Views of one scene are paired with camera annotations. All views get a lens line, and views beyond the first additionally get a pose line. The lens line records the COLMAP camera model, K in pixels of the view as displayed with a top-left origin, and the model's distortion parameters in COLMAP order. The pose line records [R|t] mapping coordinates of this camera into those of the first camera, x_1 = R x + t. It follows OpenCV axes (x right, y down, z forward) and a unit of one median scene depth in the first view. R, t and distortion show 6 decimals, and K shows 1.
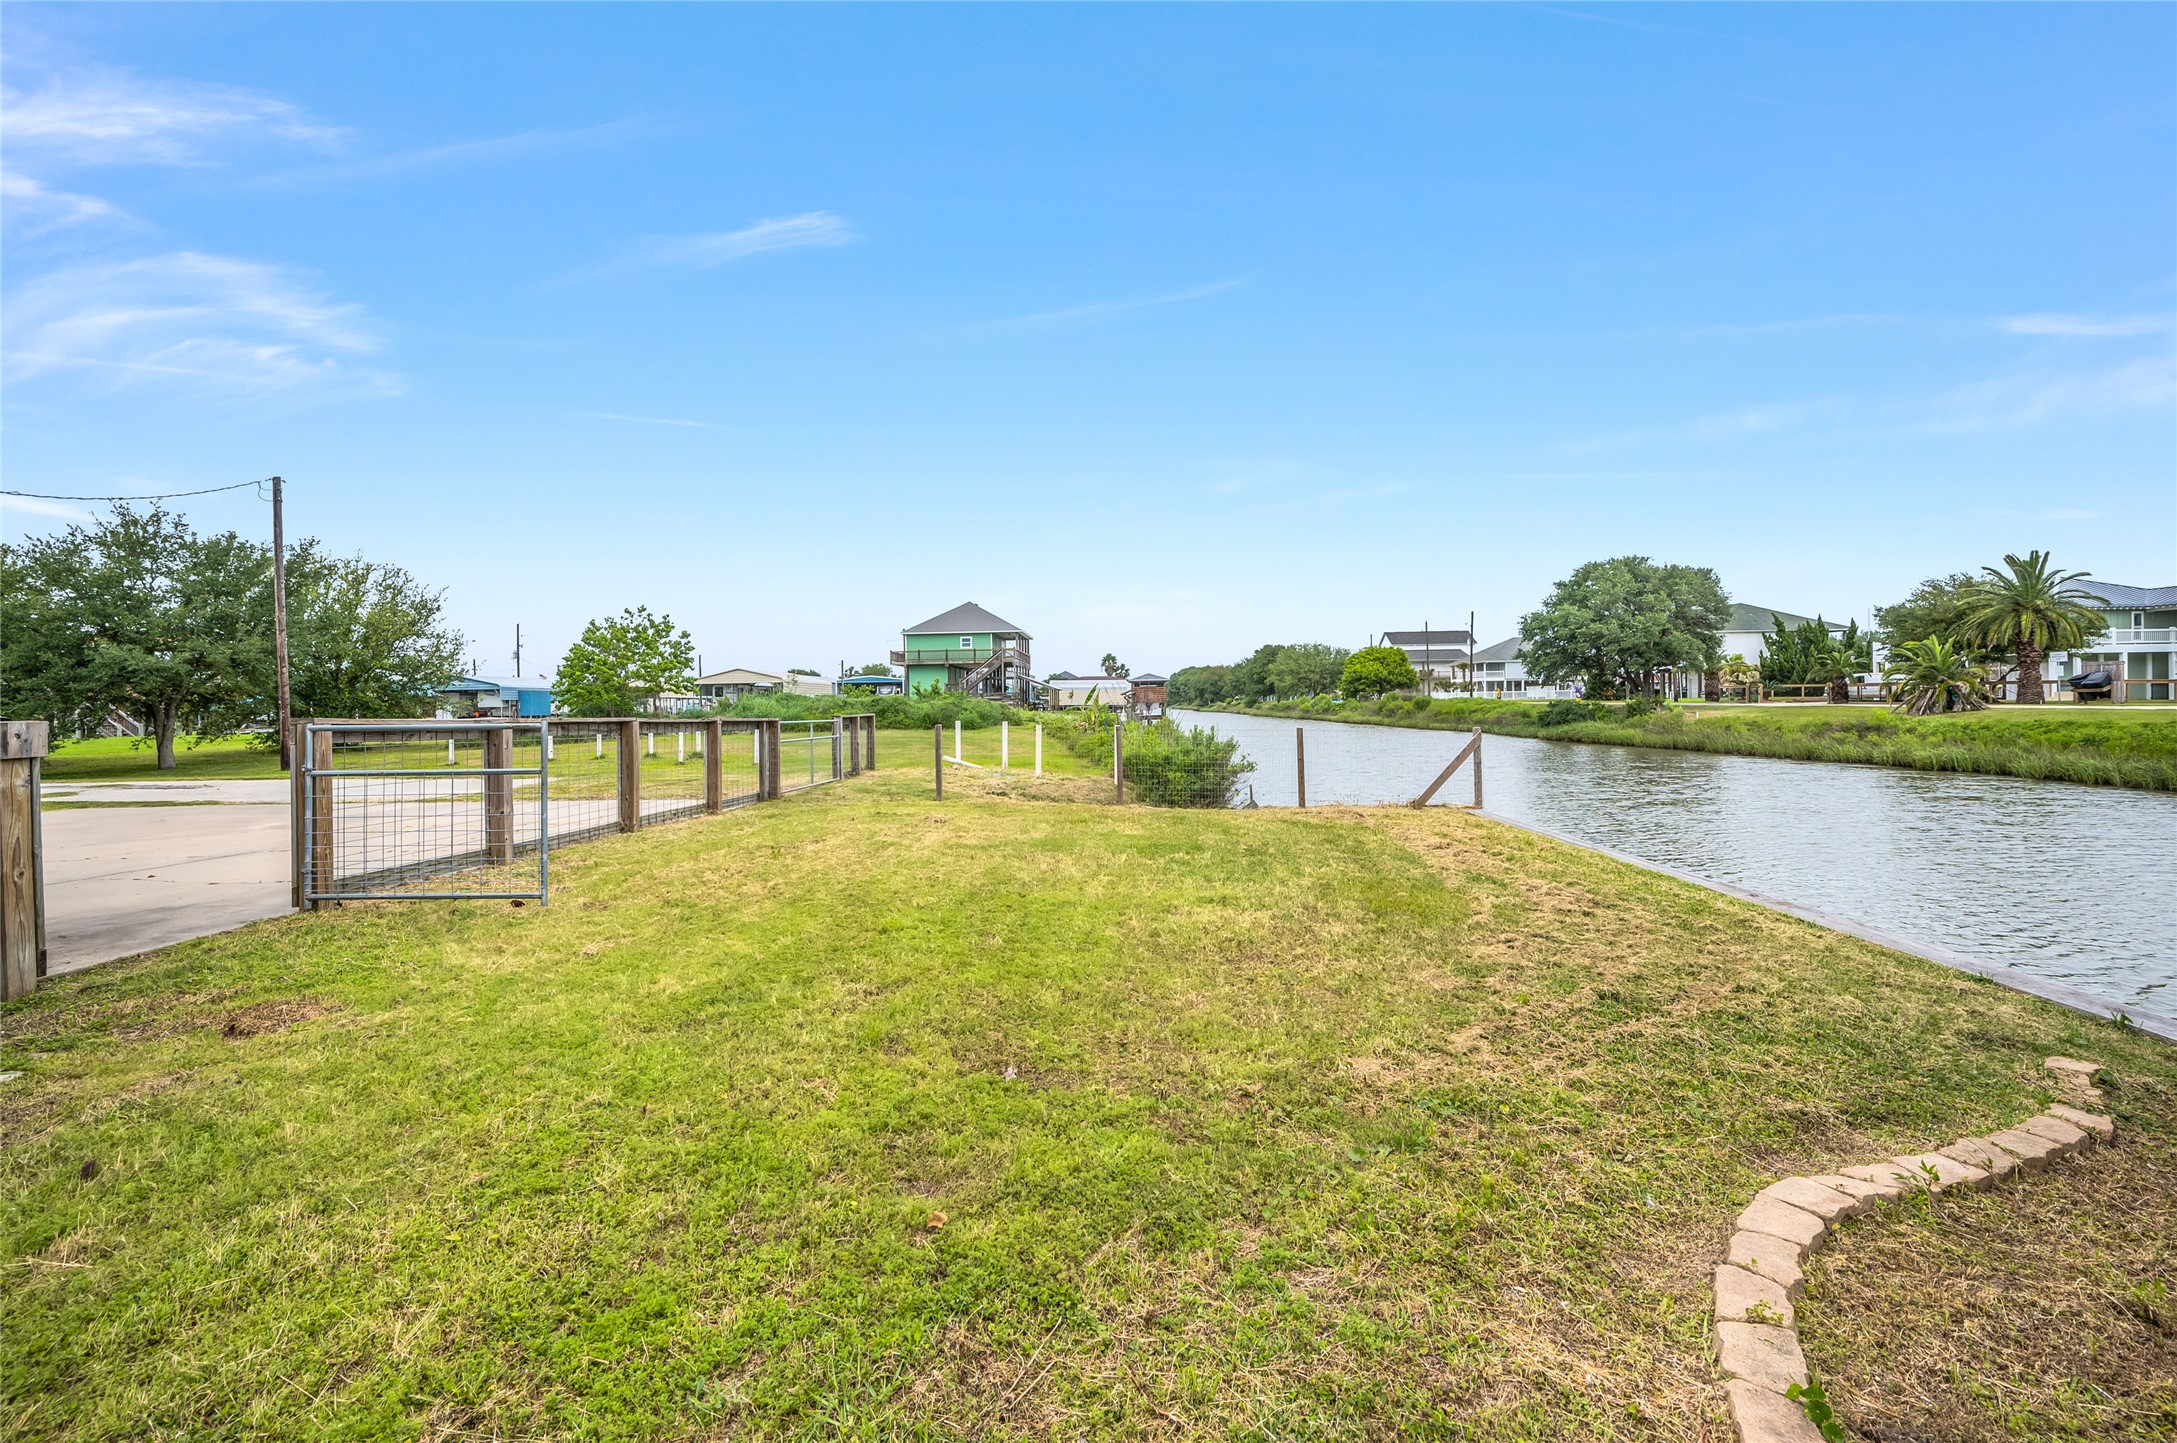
lens RADIAL K [[1016.5, 0, 1072.2], [0, 1016.5, 717.3], [0, 0, 1]] dist [-0.002171, -0.001124]
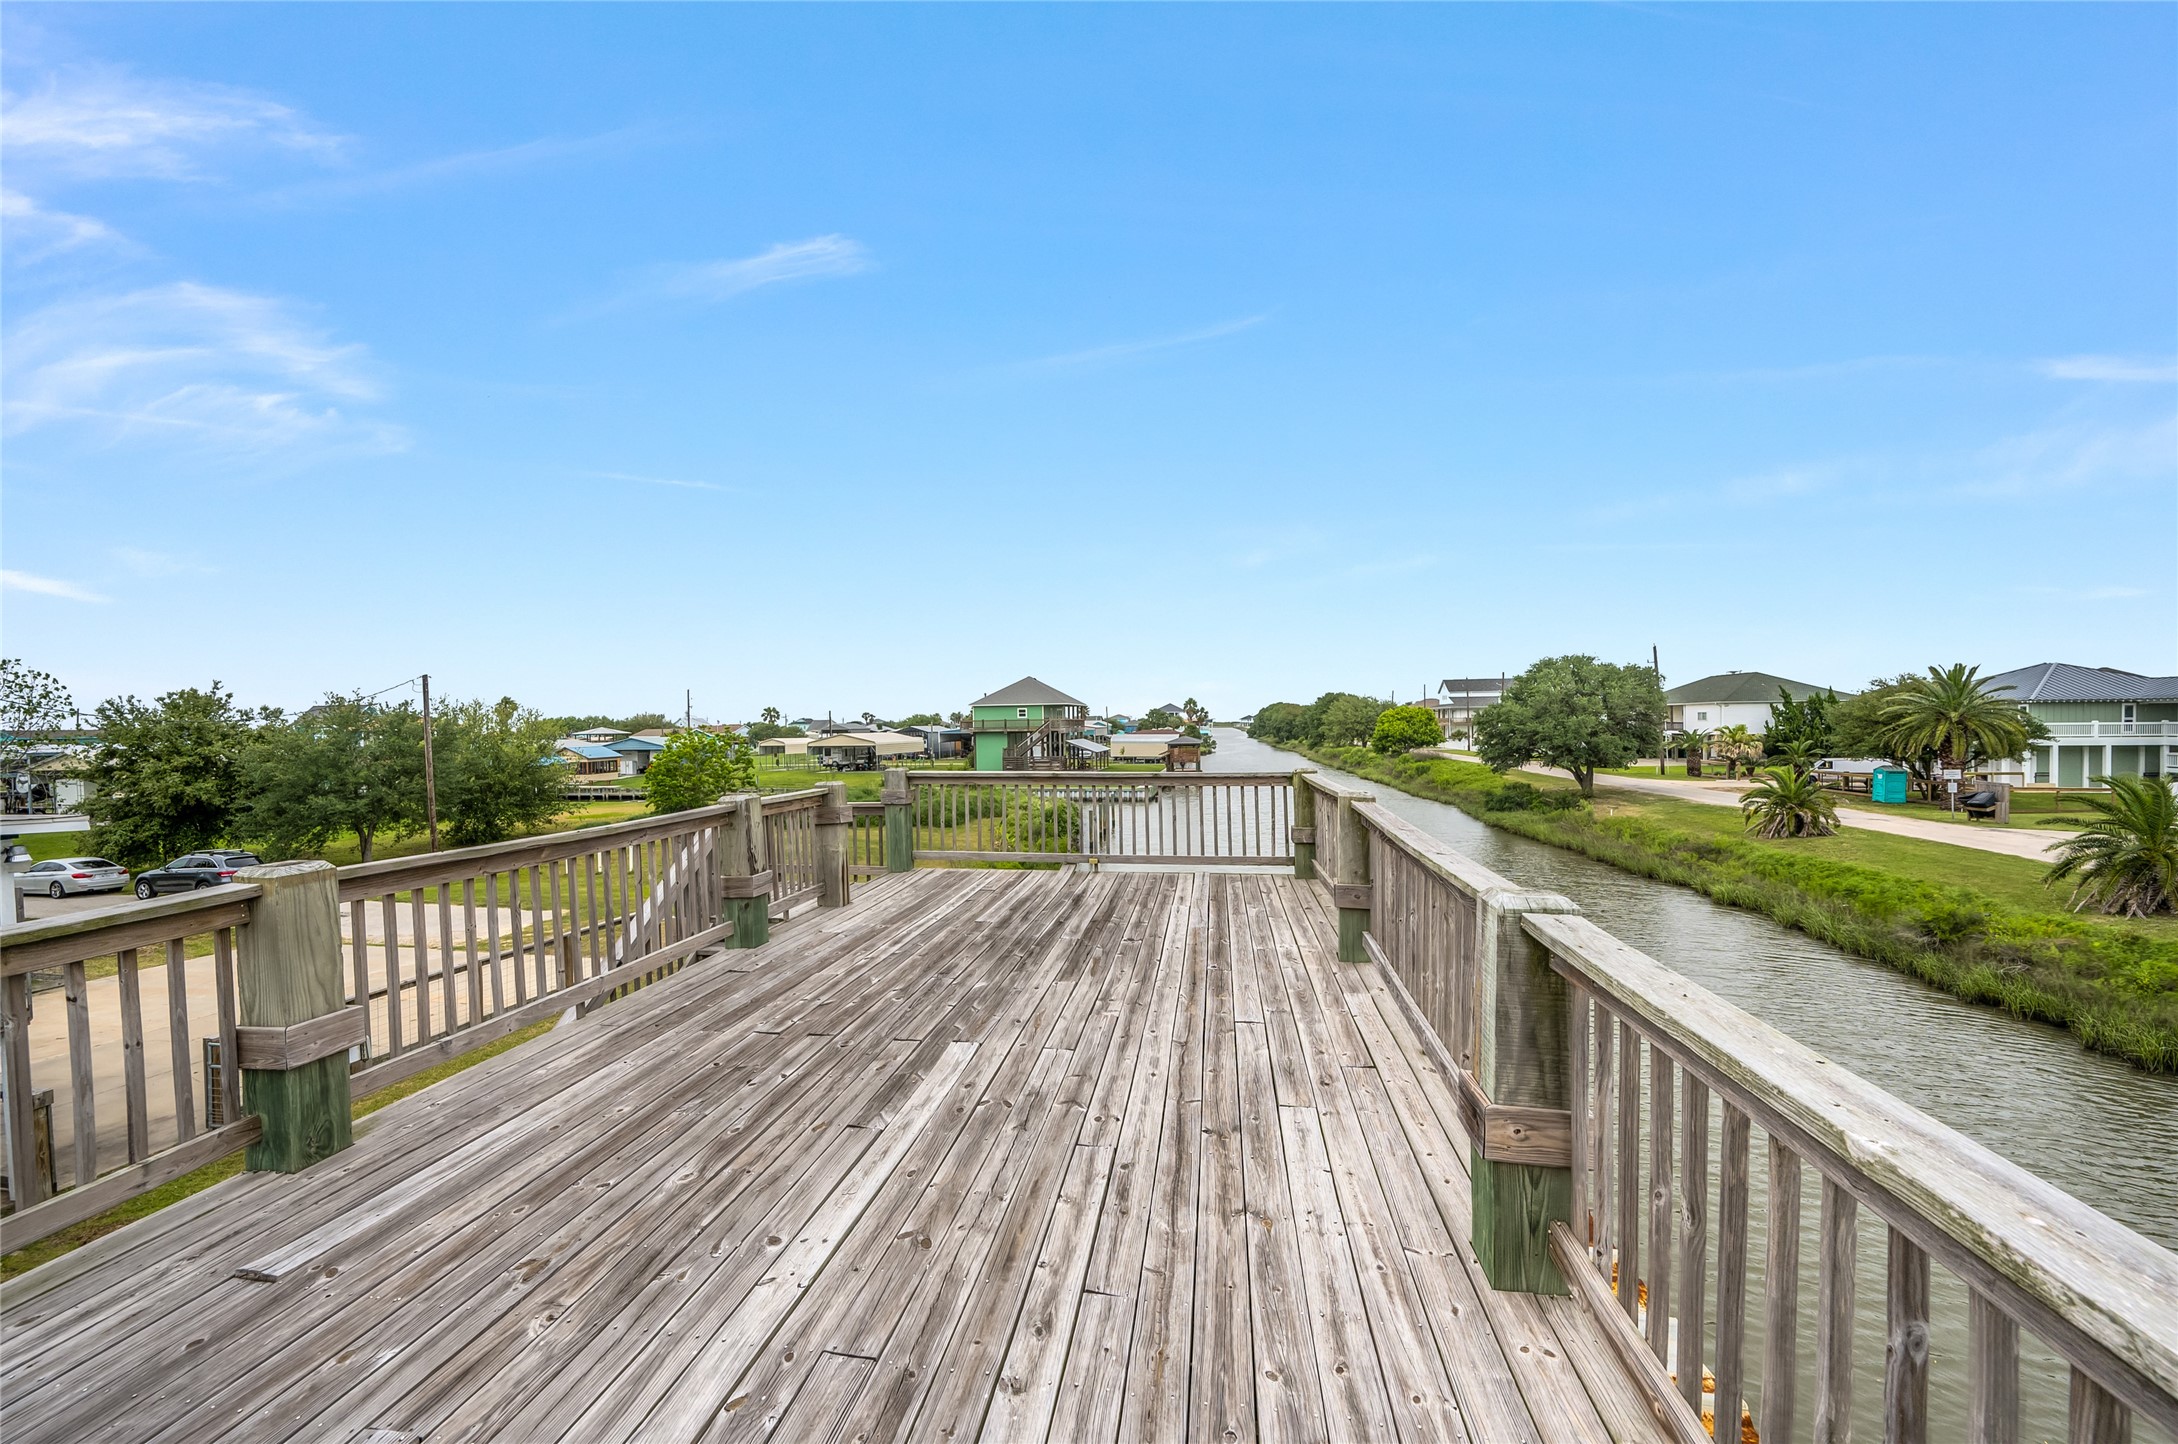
lens RADIAL K [[891.4, 0, 1026.3], [0, 891.4, 738.0], [0, 0, 1]] dist [-0.002465, 0.000557]
pose [[0.986437, 0.003097, -0.164109, 0.116311], [-0.004388, 0.999962, -0.007503, -0.058909], [0.164080, 0.008121, 0.986414, -0.052354]]
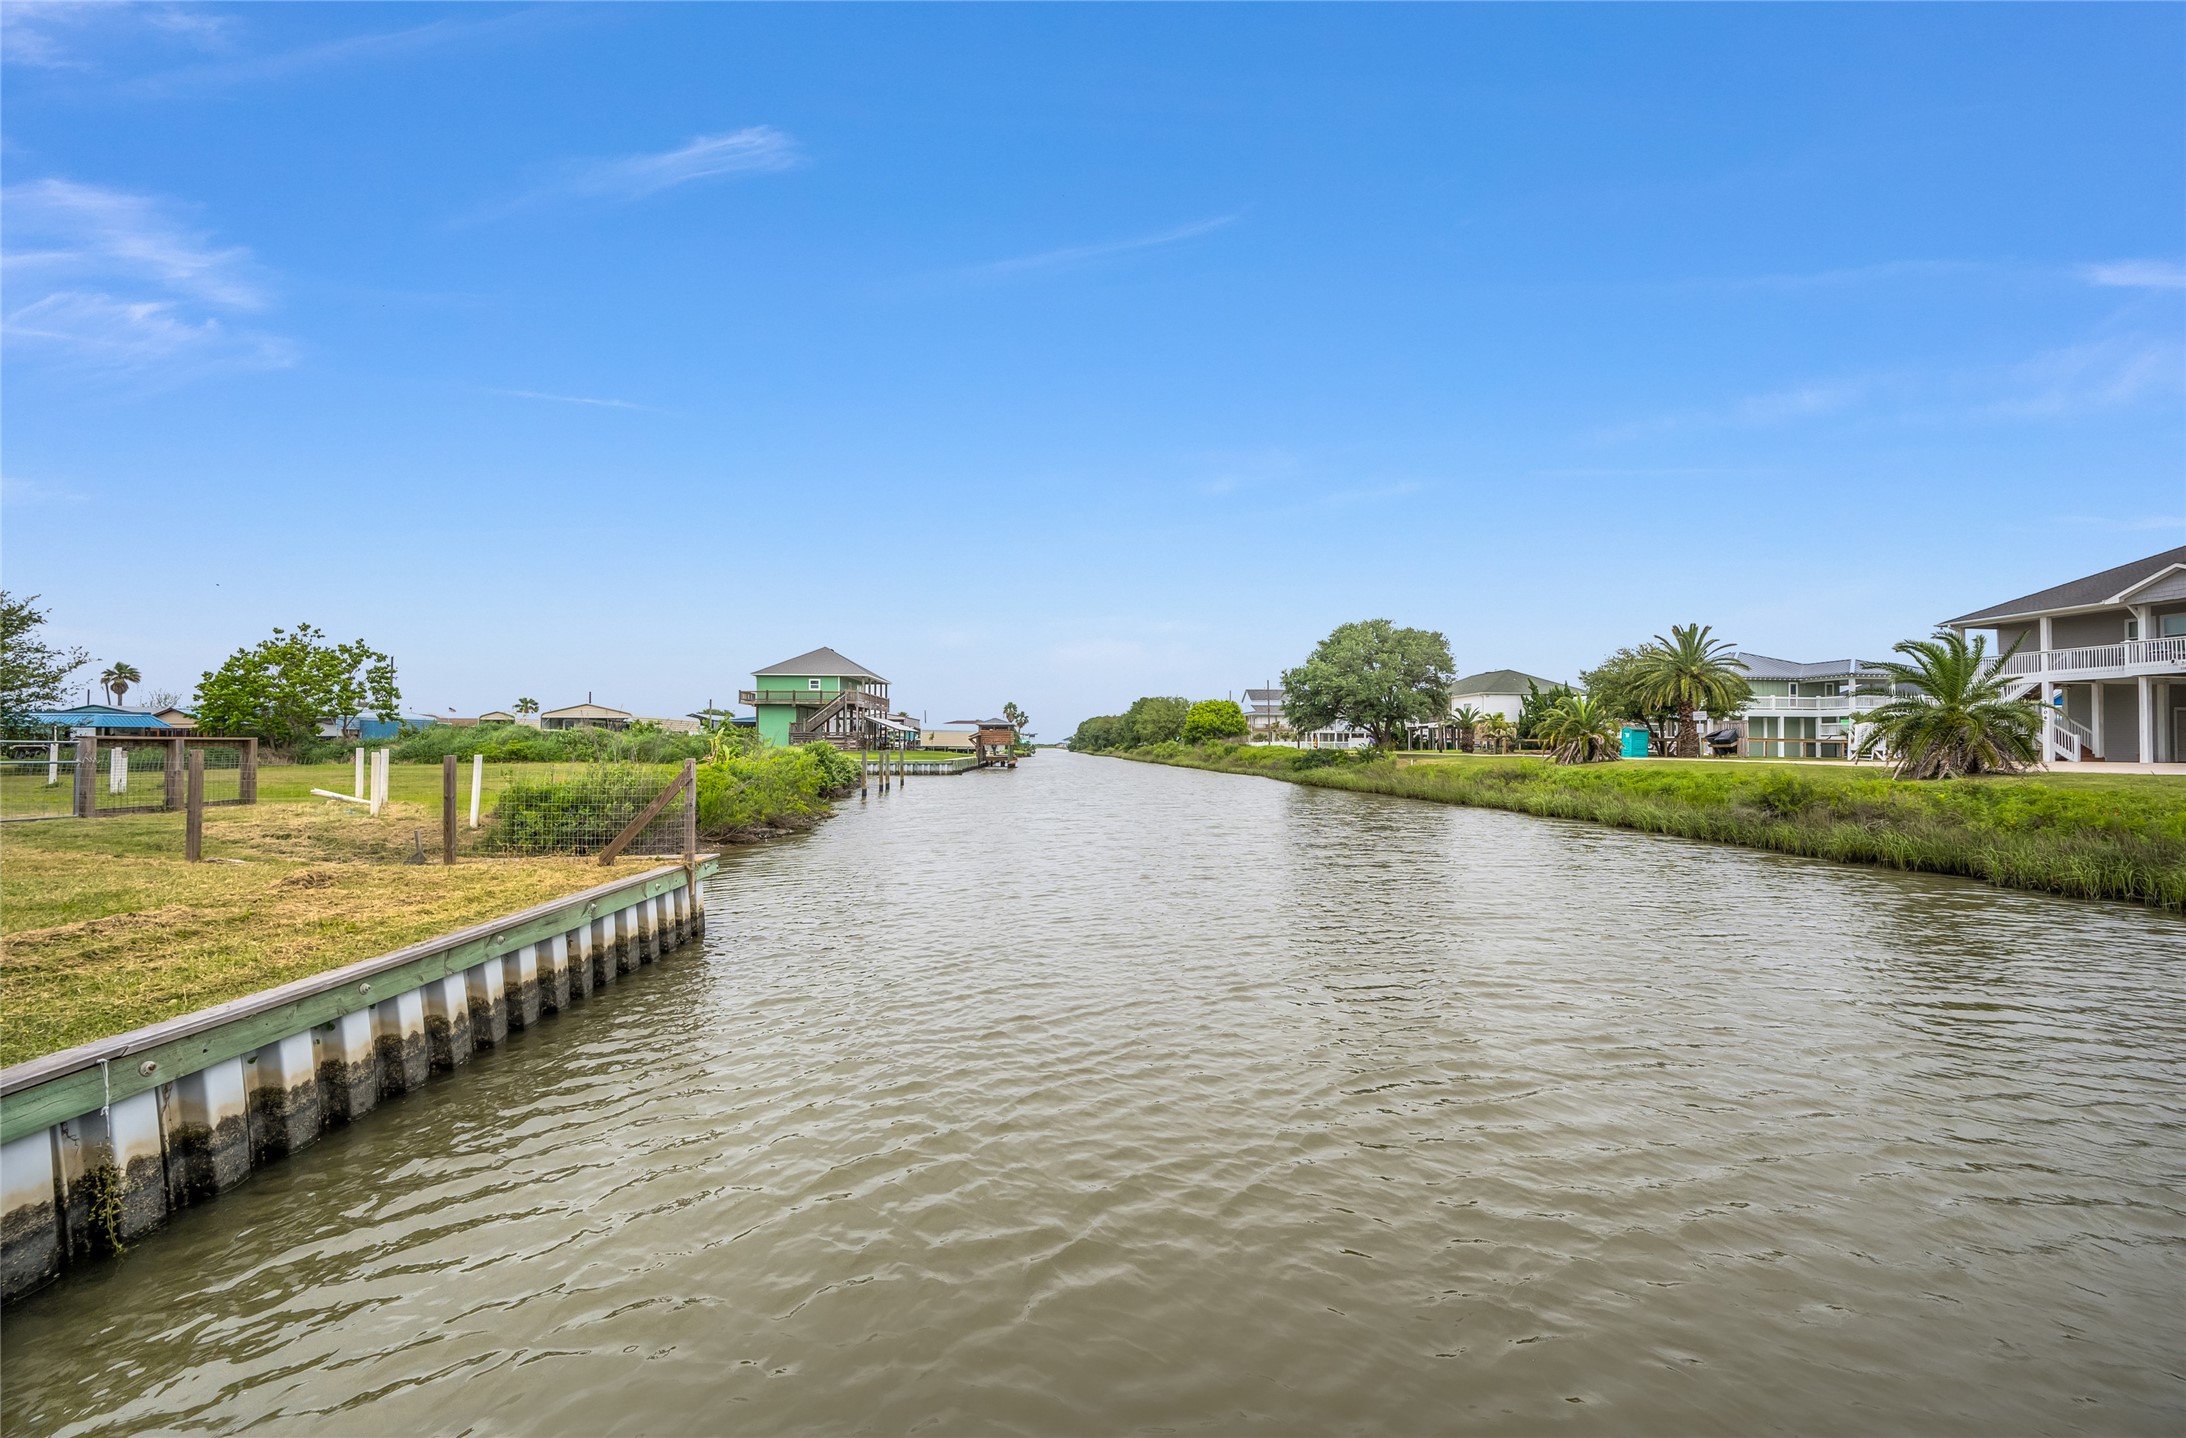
lens RADIAL K [[894.6, 0, 1100.8], [0, 894.6, 739.9], [0, 0, 1]] dist [-0.002465, 0.000557]
pose [[0.993264, 0.020257, 0.114088, 0.138878], [-0.017674, 0.999565, -0.023605, 0.001455], [-0.114517, 0.021430, 0.993190, 0.064897]]
